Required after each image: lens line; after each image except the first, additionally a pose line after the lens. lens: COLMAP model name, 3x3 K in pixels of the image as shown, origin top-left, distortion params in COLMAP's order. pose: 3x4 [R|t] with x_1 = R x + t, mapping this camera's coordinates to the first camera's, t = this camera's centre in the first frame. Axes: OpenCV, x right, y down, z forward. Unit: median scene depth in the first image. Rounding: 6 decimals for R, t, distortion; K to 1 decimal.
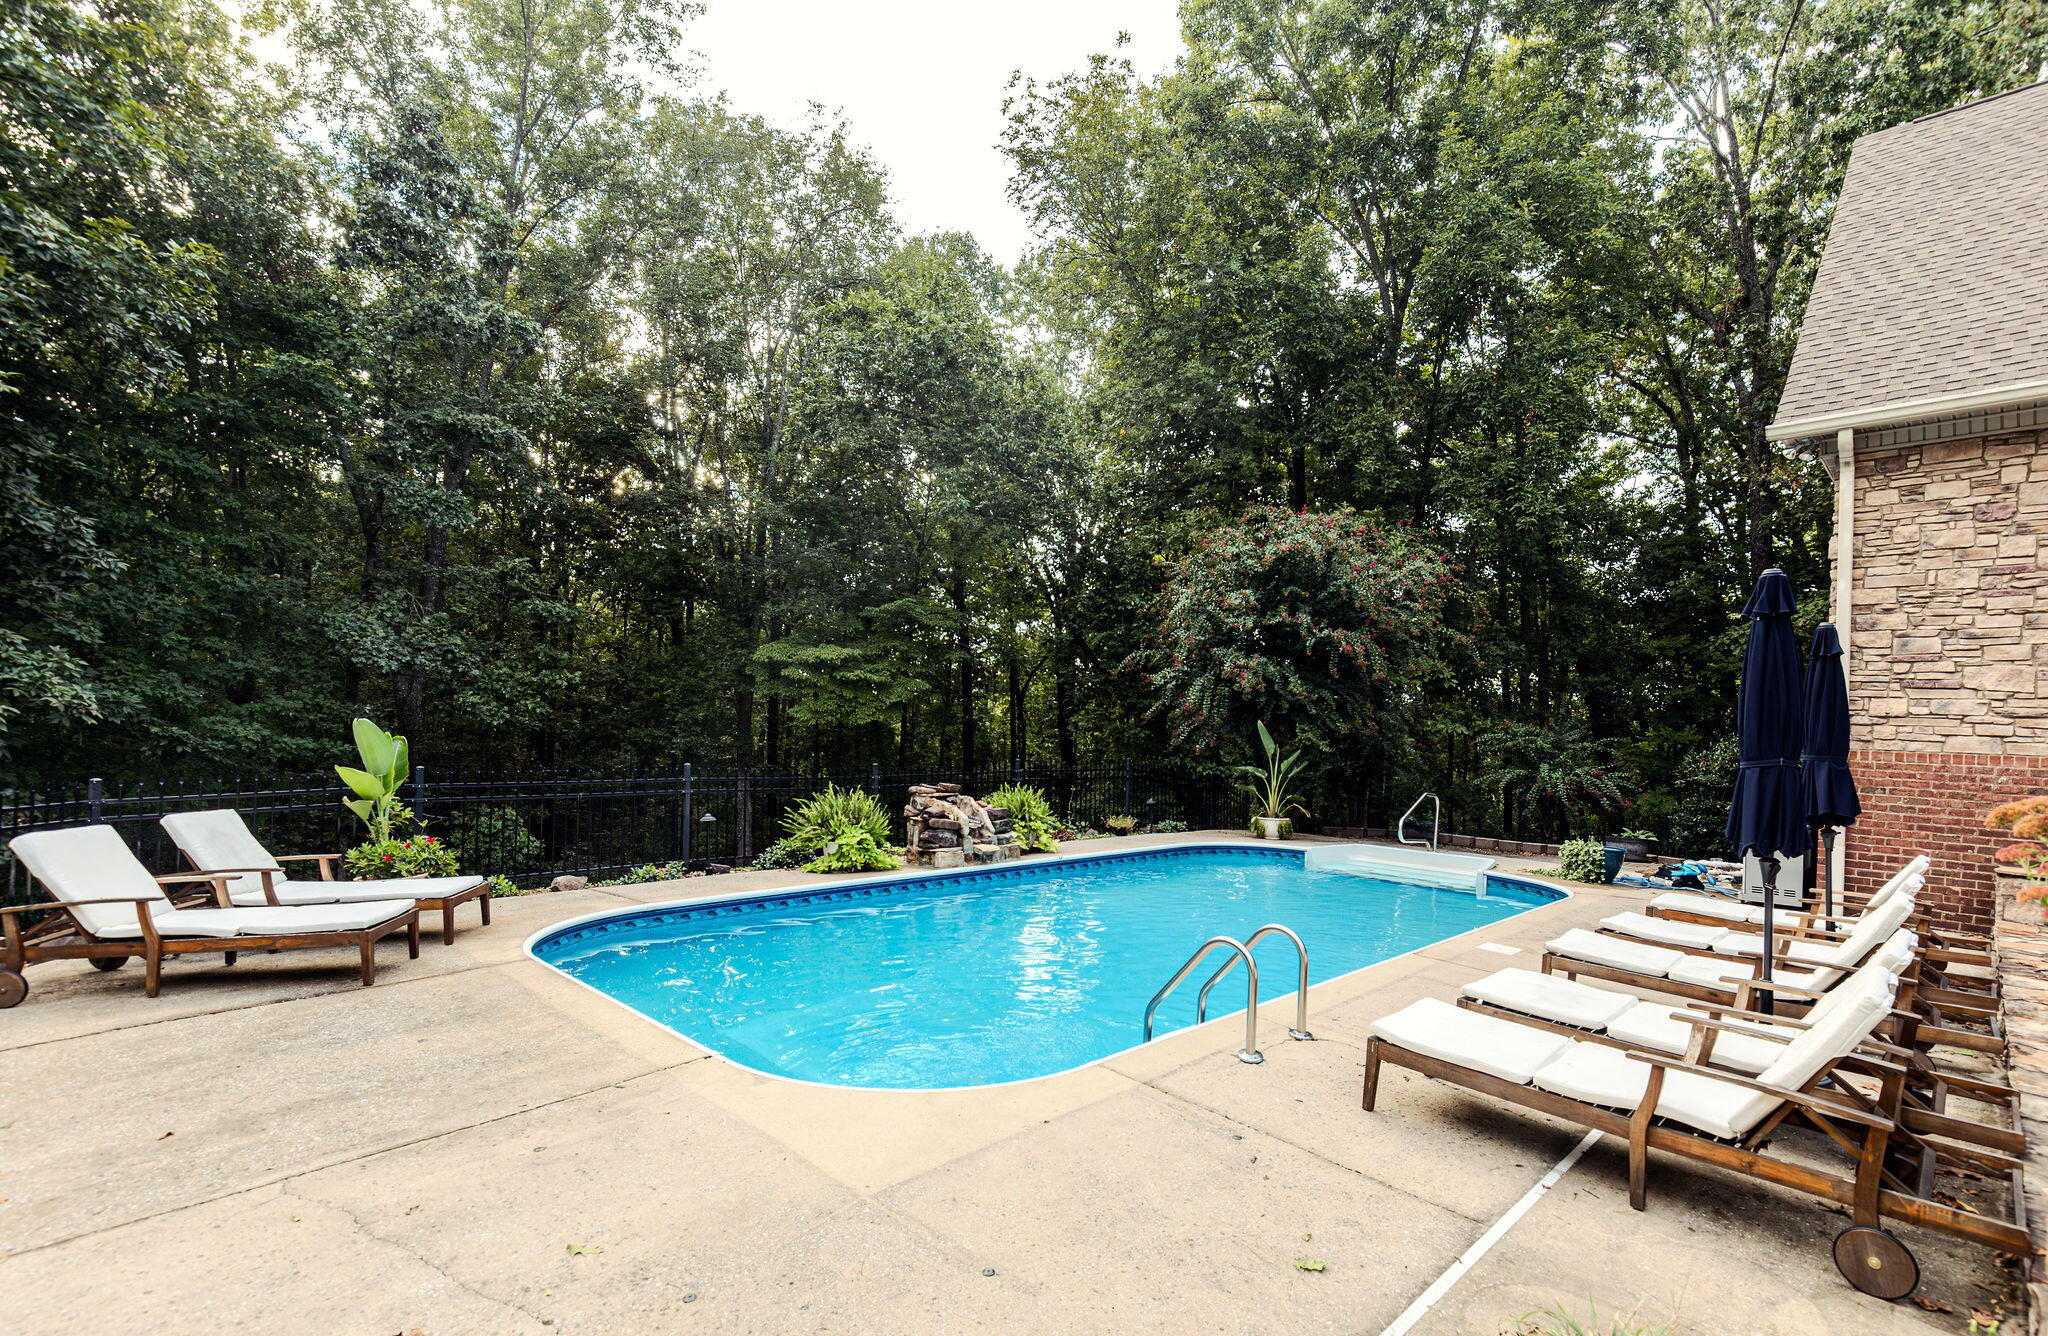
lens RADIAL K [[946.2, 0, 1024.7], [0, 946.2, 666.5], [0, 0, 1]] dist [0.003597, 0.000013]
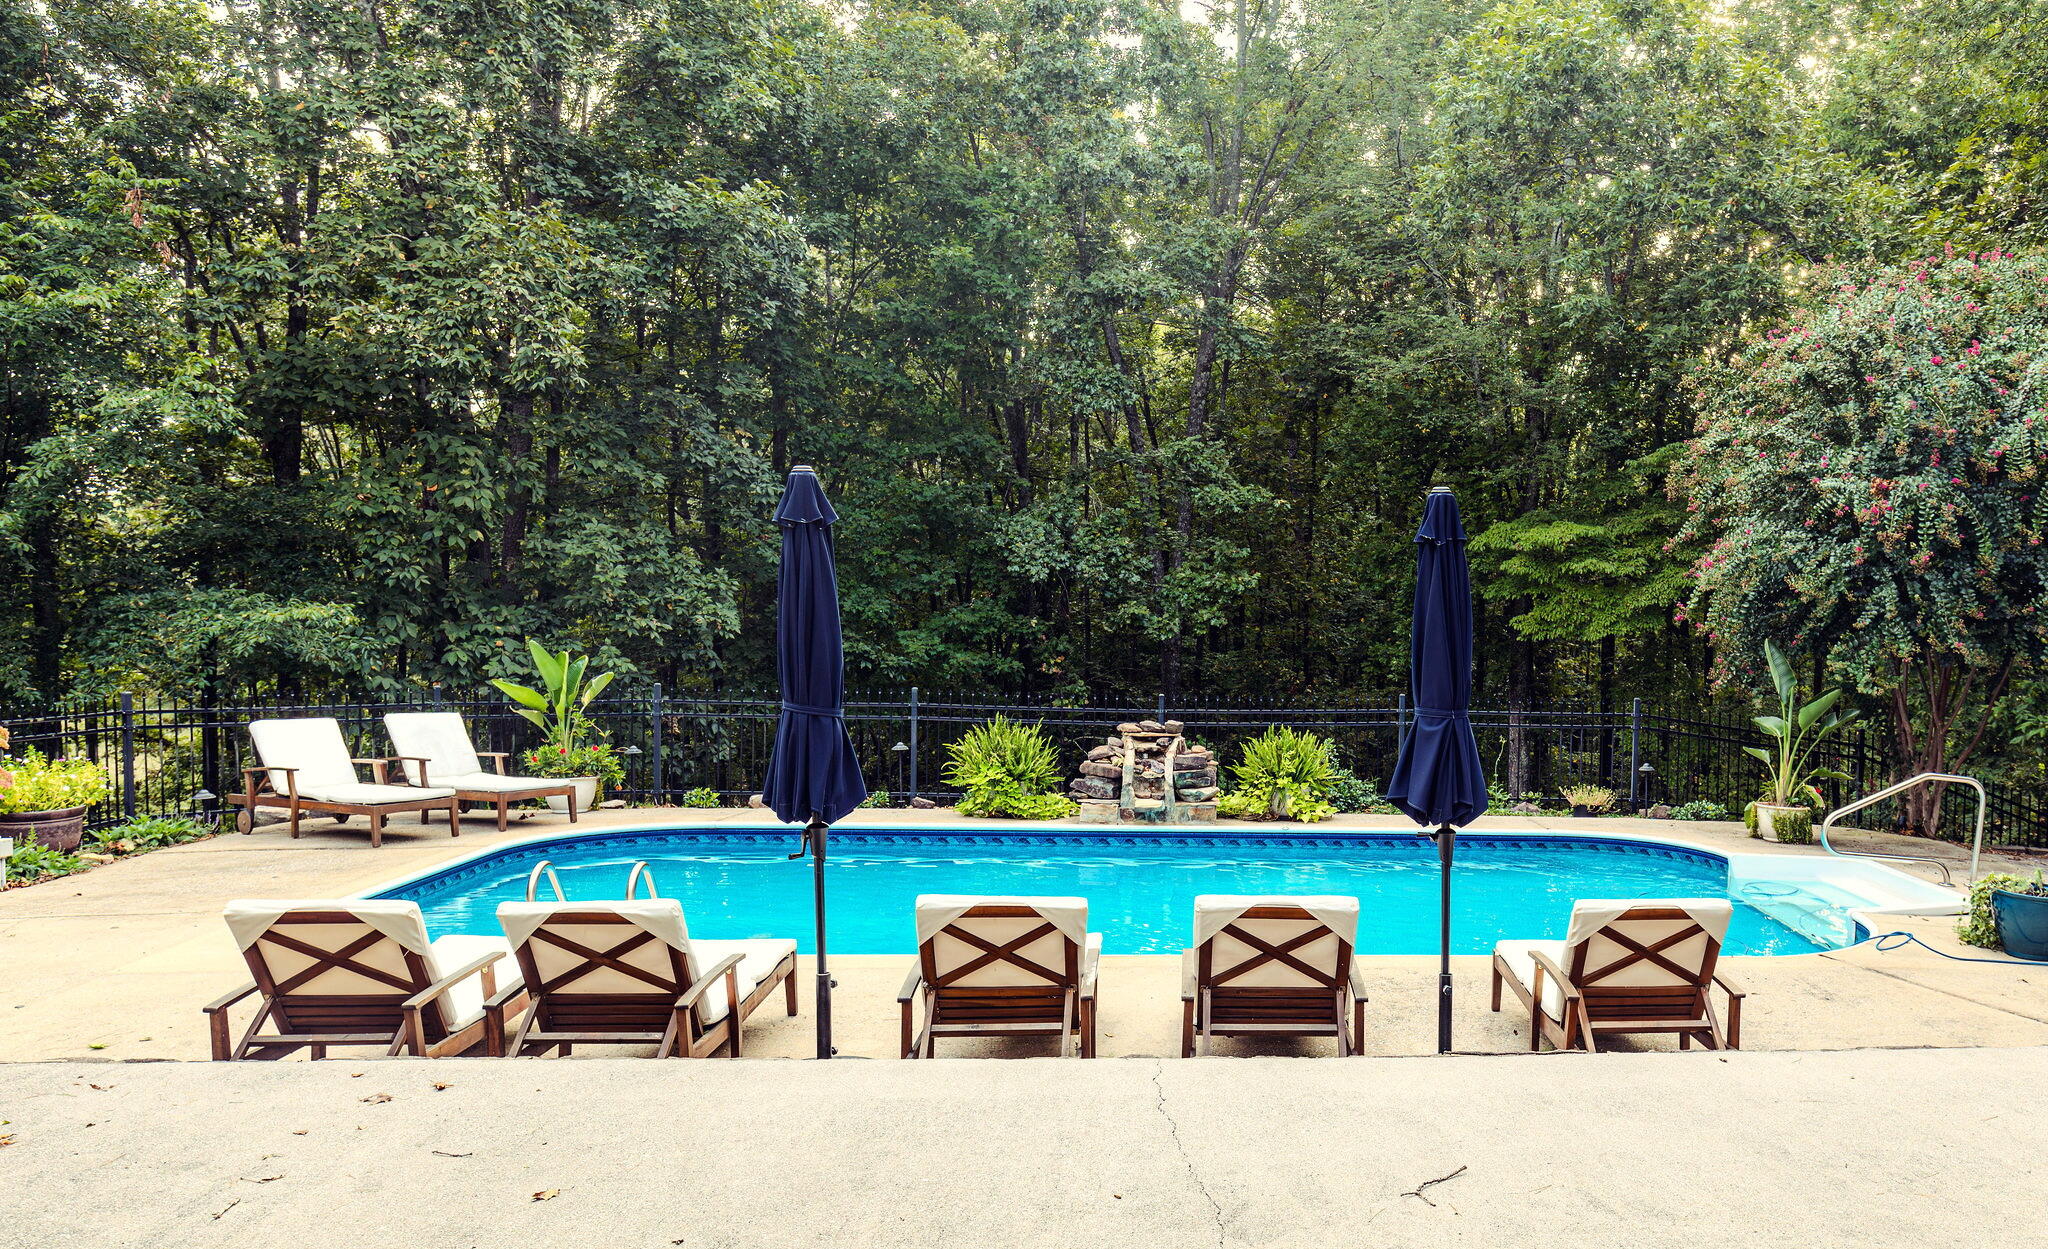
lens RADIAL K [[1341.2, 0, 1025.2], [0, 1341.2, 623.1], [0, 0, 1]] dist [-0.004136, -0.000671]
pose [[0.760842, -0.007126, -0.648898, 0.592167], [0.039732, 0.998575, 0.035620, -0.001618], [0.647720, -0.052883, 0.760041, 0.092959]]
